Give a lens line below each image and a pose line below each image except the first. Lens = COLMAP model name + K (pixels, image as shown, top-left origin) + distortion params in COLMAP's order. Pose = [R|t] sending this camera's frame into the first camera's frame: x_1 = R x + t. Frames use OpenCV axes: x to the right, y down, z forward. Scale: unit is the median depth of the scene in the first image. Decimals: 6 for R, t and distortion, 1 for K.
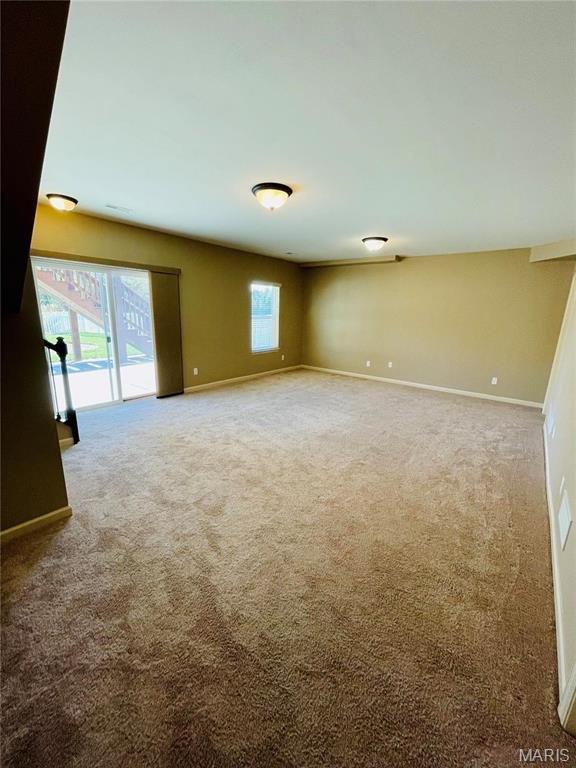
lens RADIAL K [[309.5, 0, 288.0], [0, 309.5, 384.0], [0, 0, 1]] dist [-0.001909, -0.000229]
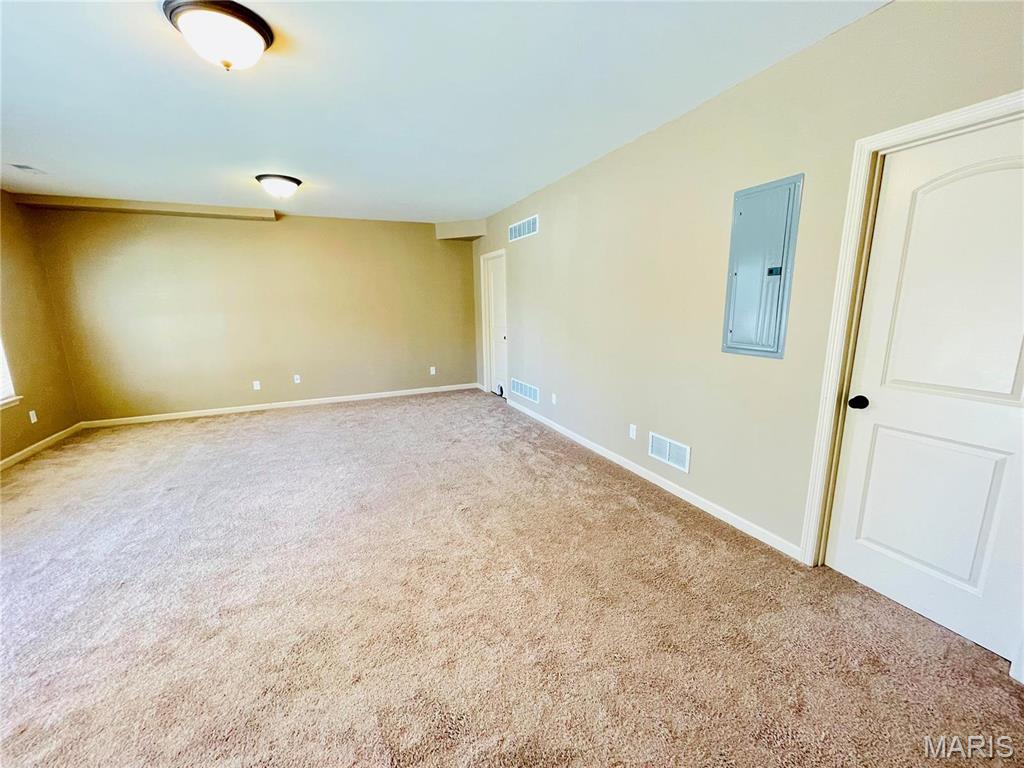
lens RADIAL K [[412.6, 0, 509.6], [0, 412.6, 383.9], [0, 0, 1]] dist [-0.001909, -0.000229]
pose [[0.465562, -0.214122, 0.858722, -0.340028], [0.235476, 0.965285, 0.113029, -0.072786], [-0.853114, 0.149587, 0.499821, 0.304211]]
